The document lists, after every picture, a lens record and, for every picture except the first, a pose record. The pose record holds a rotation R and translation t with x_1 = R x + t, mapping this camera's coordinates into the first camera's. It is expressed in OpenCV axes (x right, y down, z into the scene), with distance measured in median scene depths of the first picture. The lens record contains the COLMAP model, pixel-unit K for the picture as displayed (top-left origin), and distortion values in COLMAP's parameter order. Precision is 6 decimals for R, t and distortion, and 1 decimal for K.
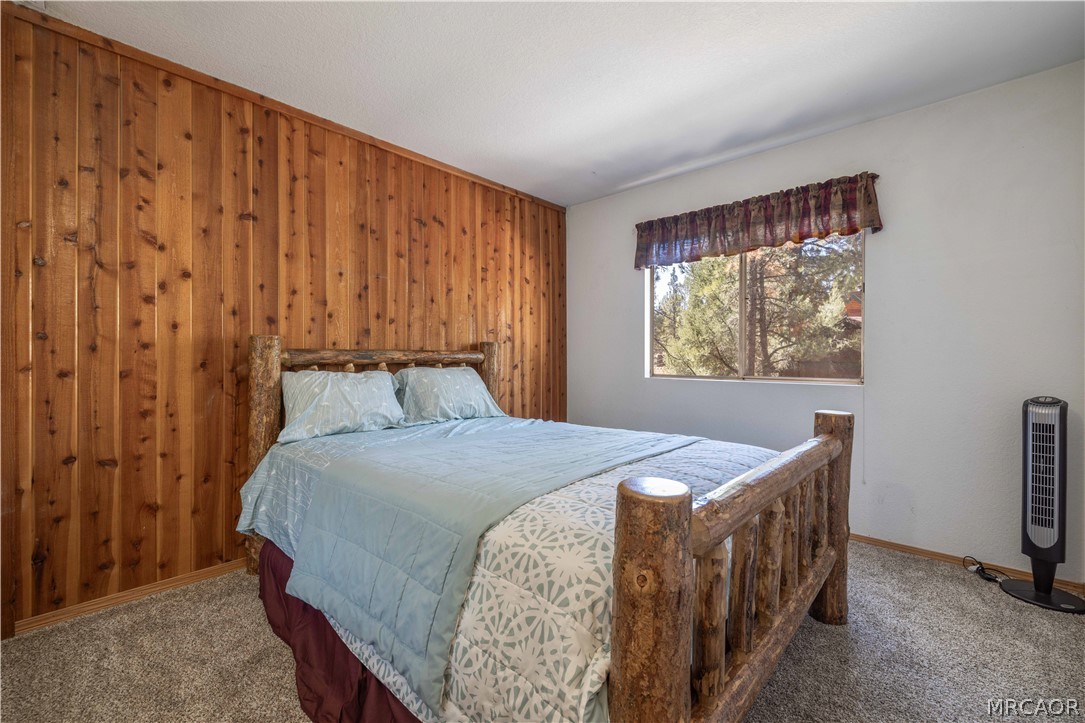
lens RADIAL K [[459.4, 0, 546.2], [0, 459.4, 357.7], [0, 0, 1]] dist [0.000227, 0.000274]
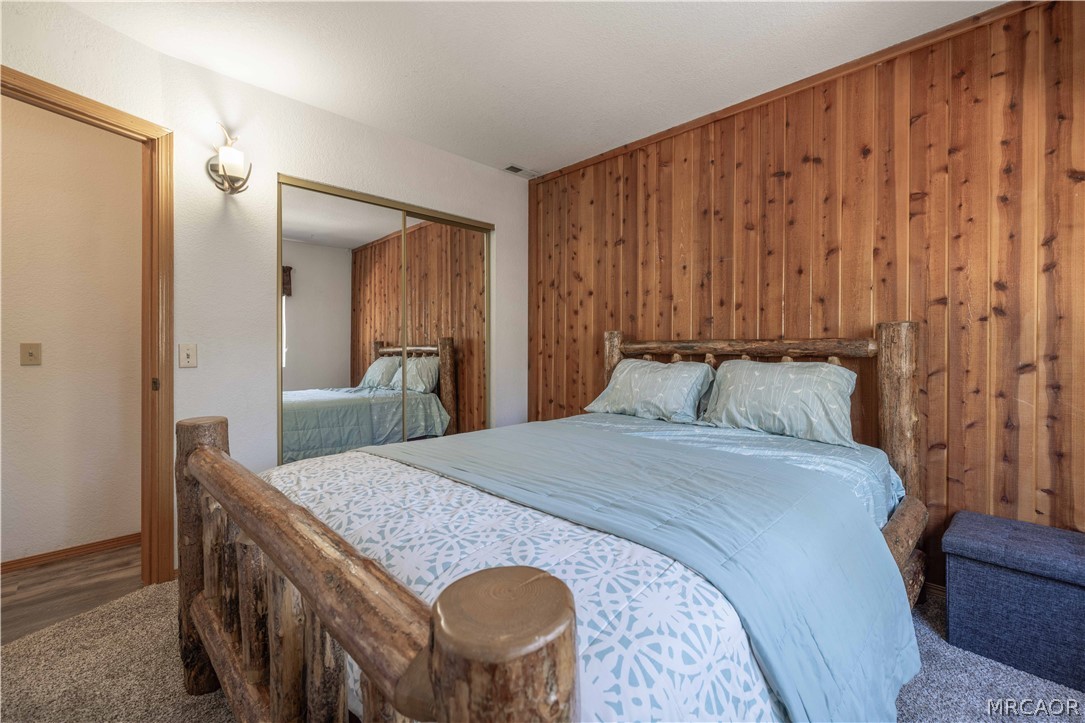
lens RADIAL K [[459.4, 0, 542.8], [0, 459.4, 351.0], [0, 0, 1]] dist [0.000227, 0.000274]
pose [[-0.042748, 0.008880, -0.999046, 0.578150], [-0.002208, 0.999957, 0.008982, -0.001756], [0.999083, 0.002590, -0.042727, 0.693382]]
